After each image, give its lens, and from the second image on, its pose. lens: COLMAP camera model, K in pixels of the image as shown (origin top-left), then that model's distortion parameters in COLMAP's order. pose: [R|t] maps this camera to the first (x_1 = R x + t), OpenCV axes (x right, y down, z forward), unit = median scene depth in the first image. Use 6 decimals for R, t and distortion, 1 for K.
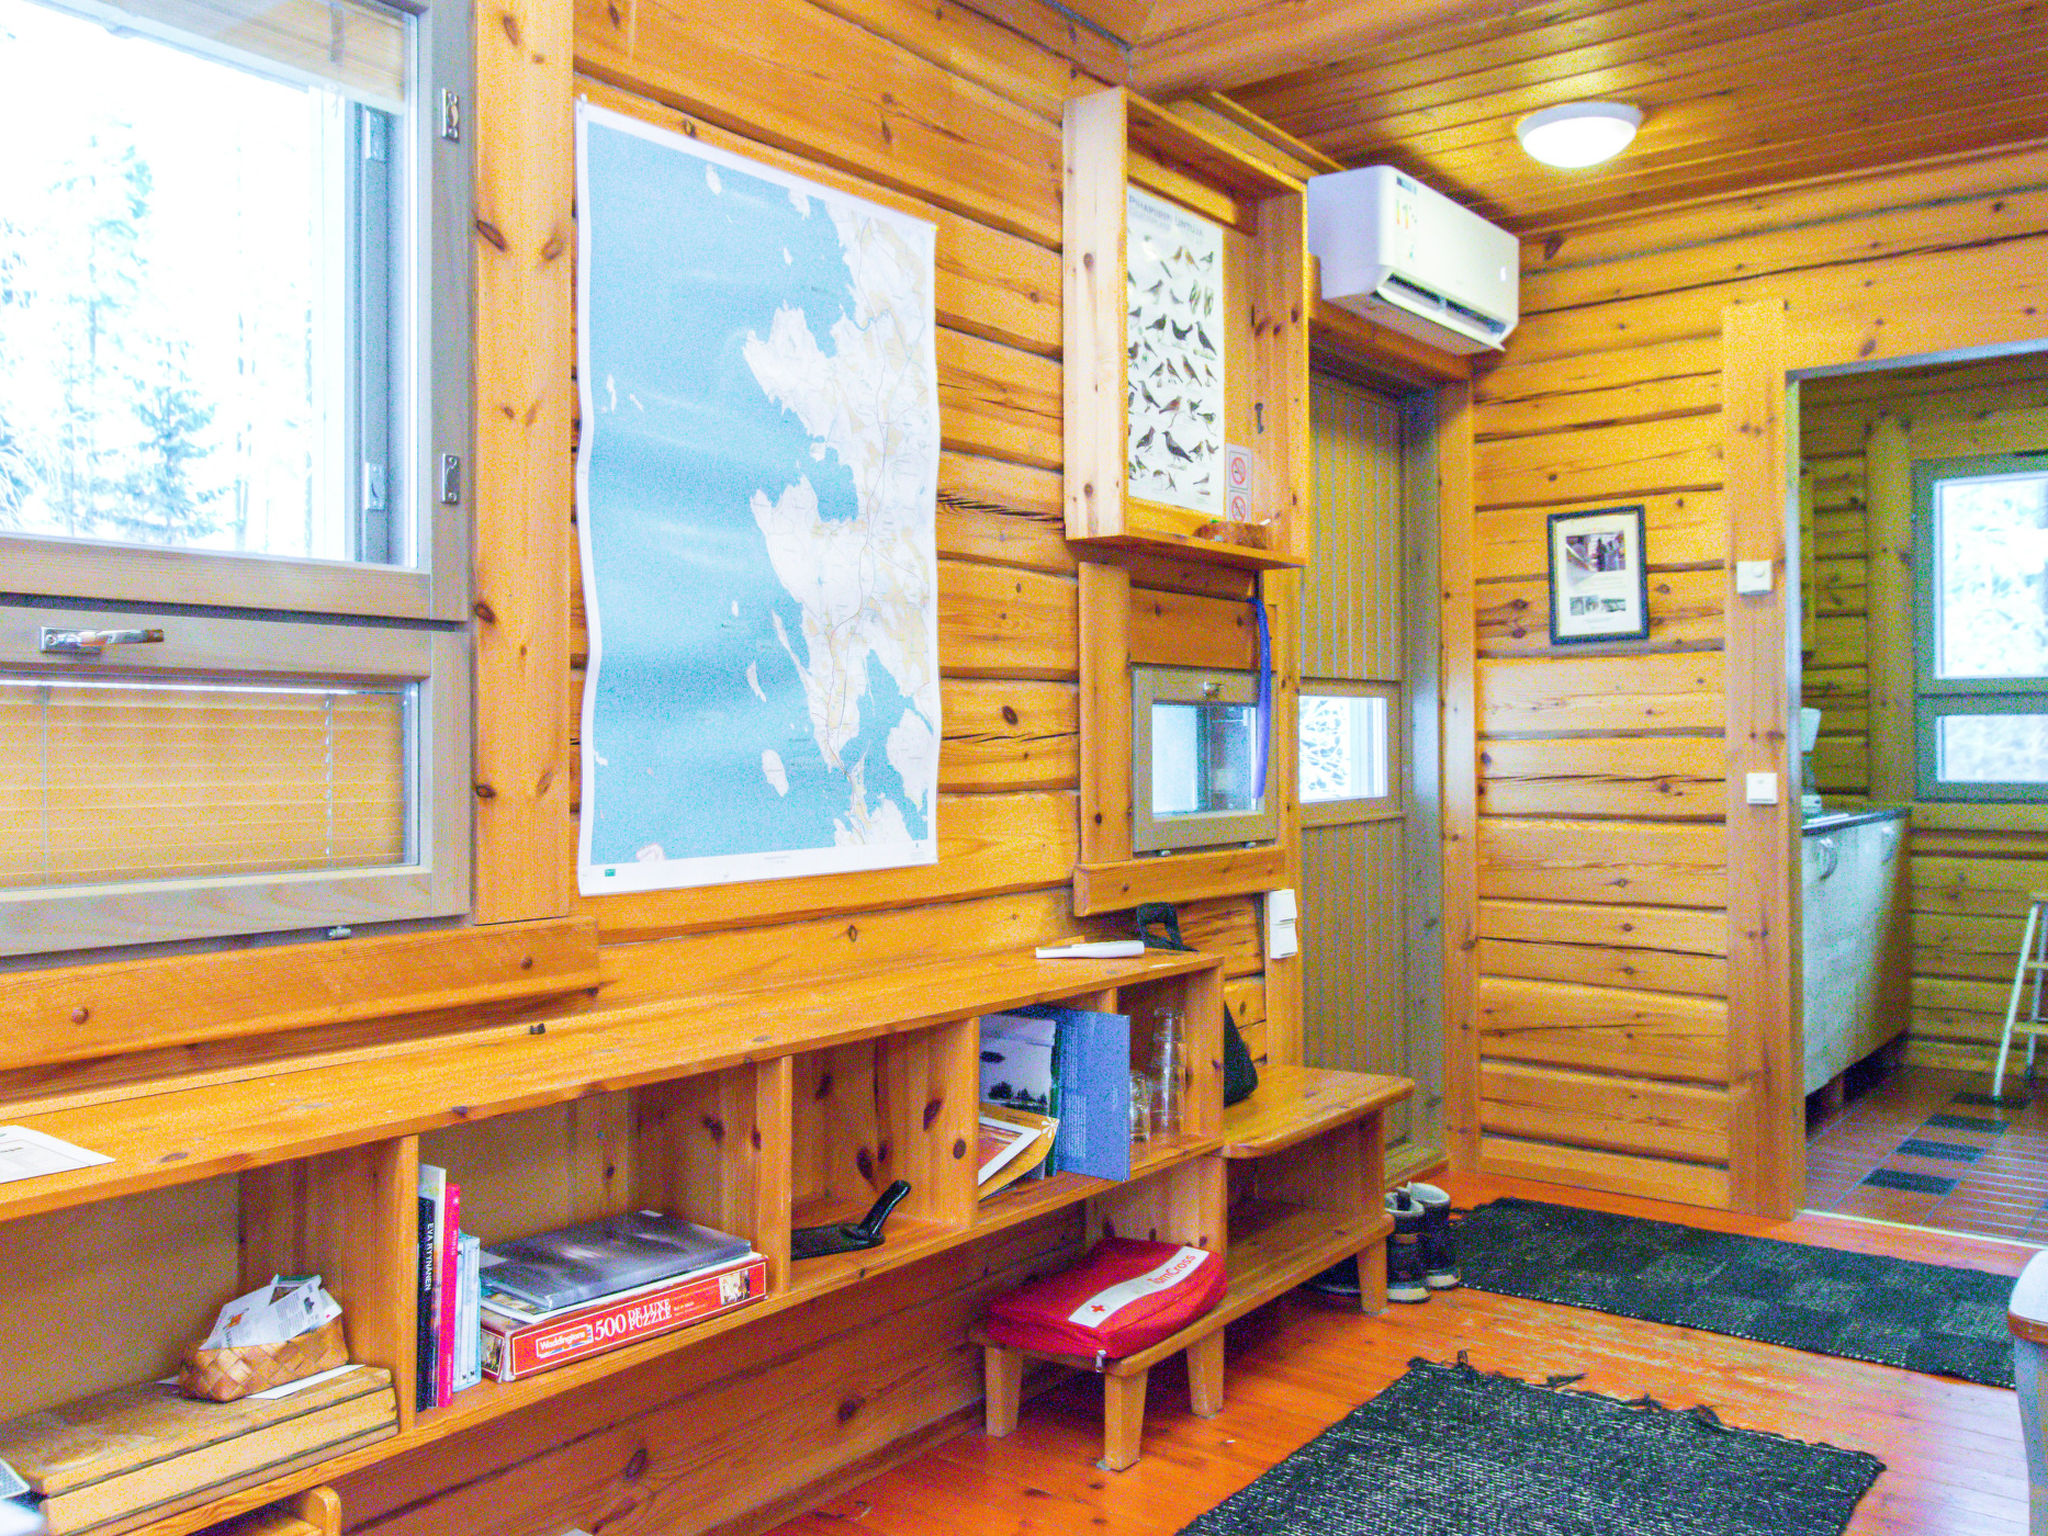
lens RADIAL K [[1745.5, 0, 1023.7], [0, 1745.5, 760.7], [0, 0, 1]] dist [-0.012609, -0.005957]
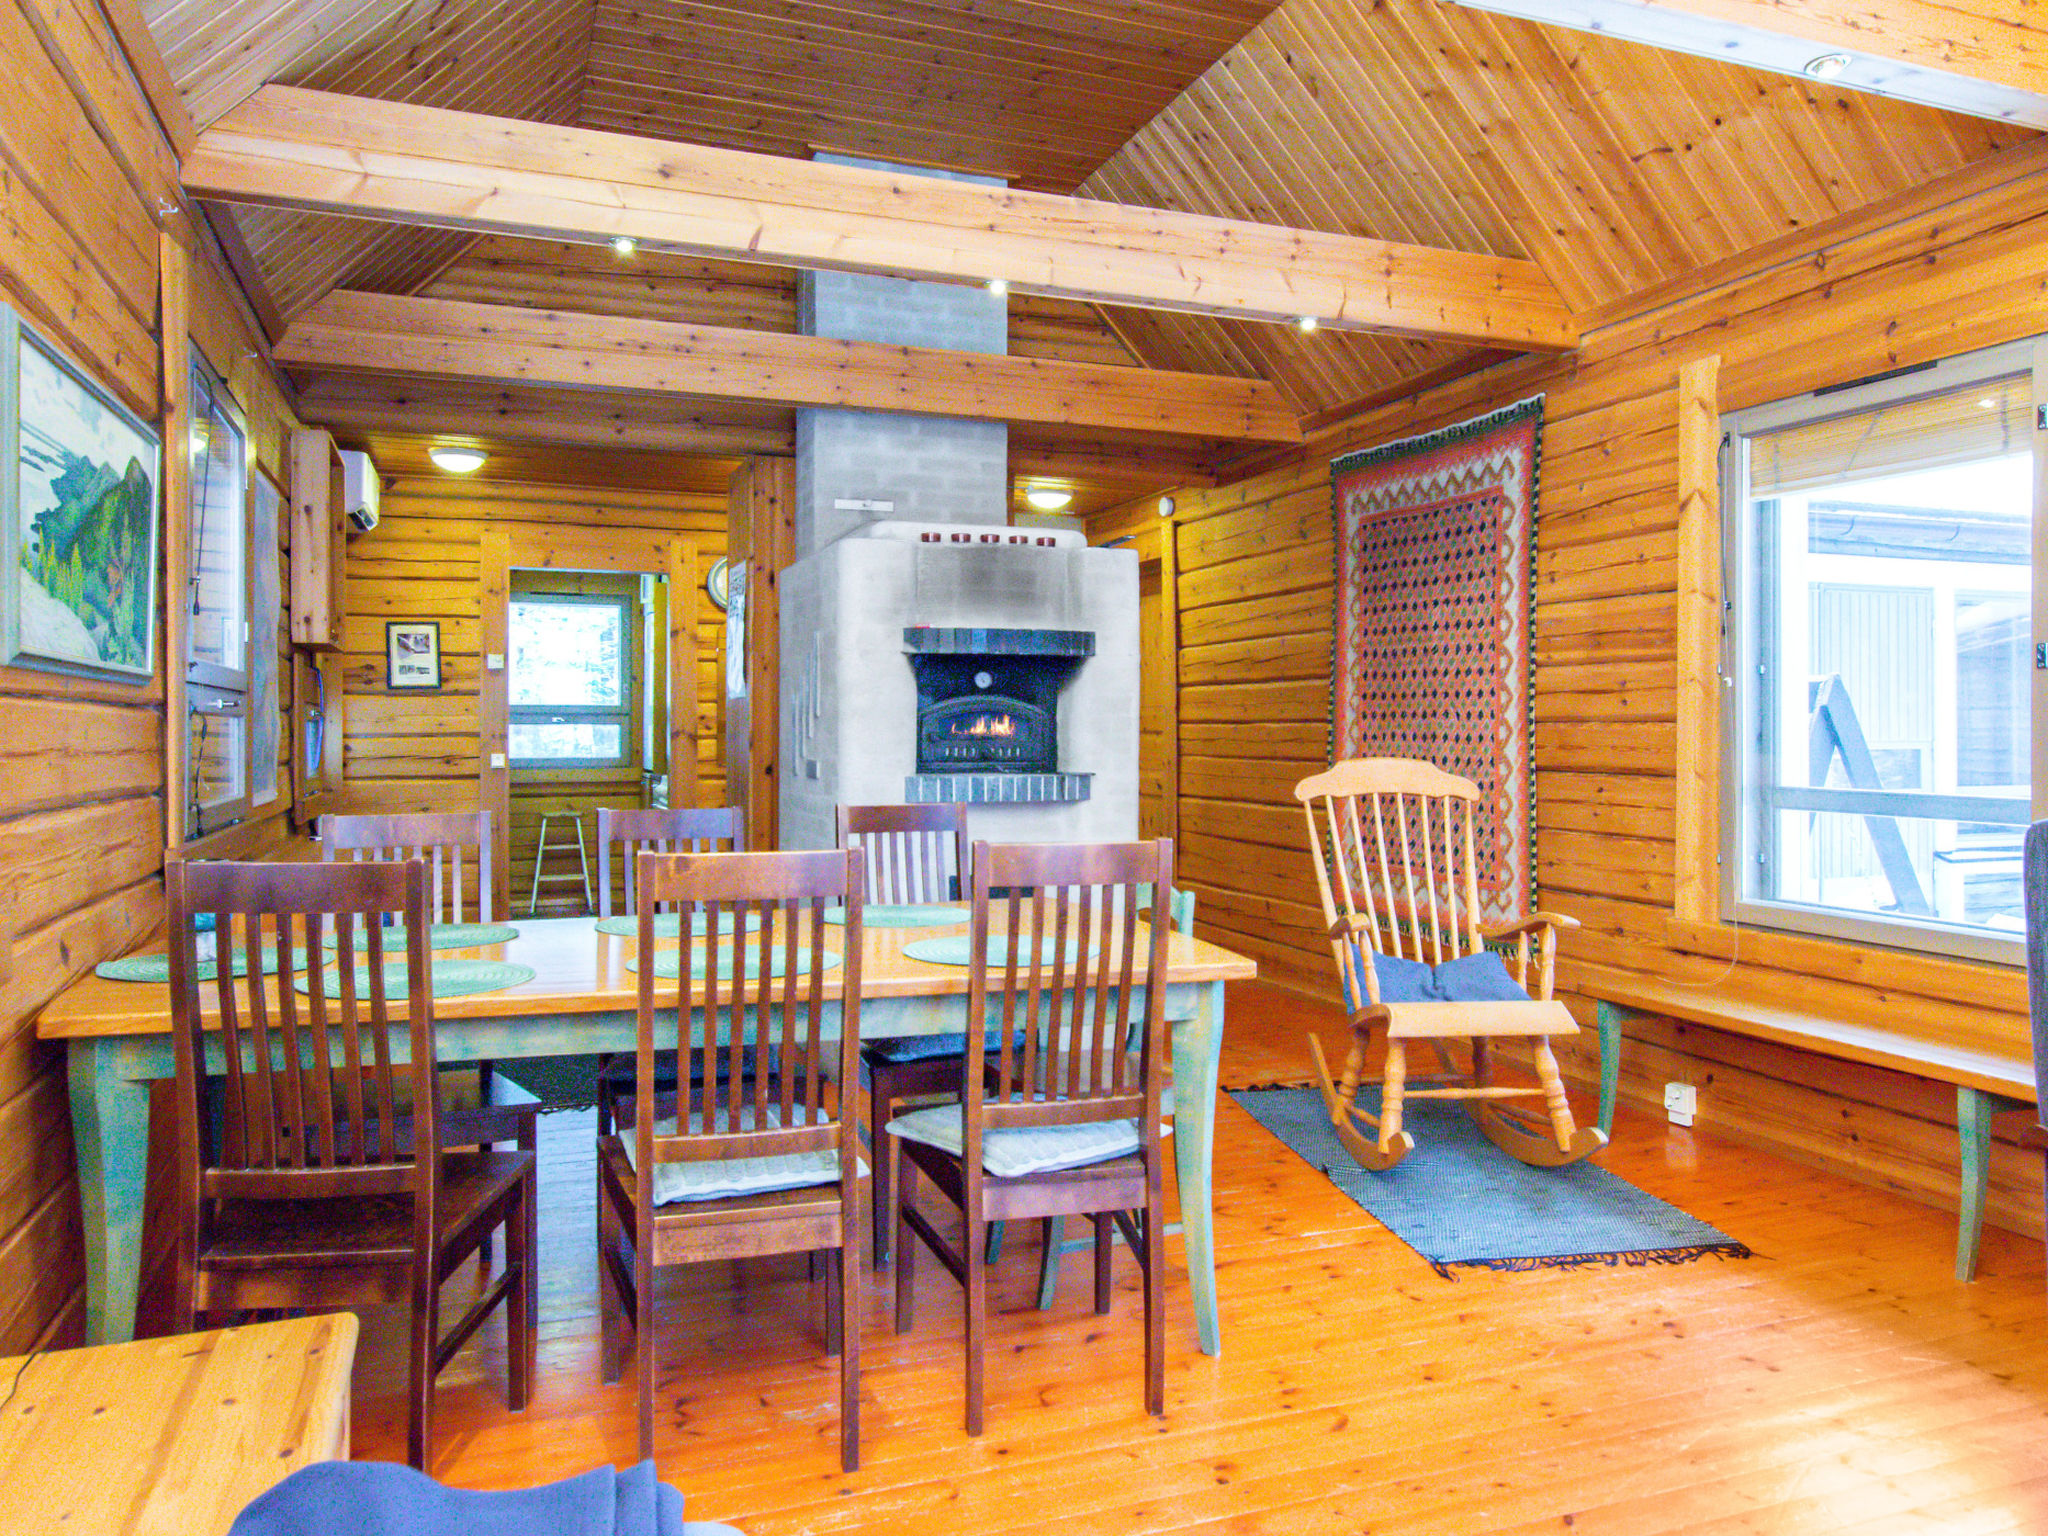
lens RADIAL K [[1448.6, 0, 1020.7], [0, 1448.6, 758.9], [0, 0, 1]] dist [-0.042391, -0.001915]
pose [[0.529685, -0.013694, 0.848084, -0.697339], [0.005042, 0.999903, 0.012996, -0.006274], [-0.848179, -0.002608, 0.529703, -0.451017]]
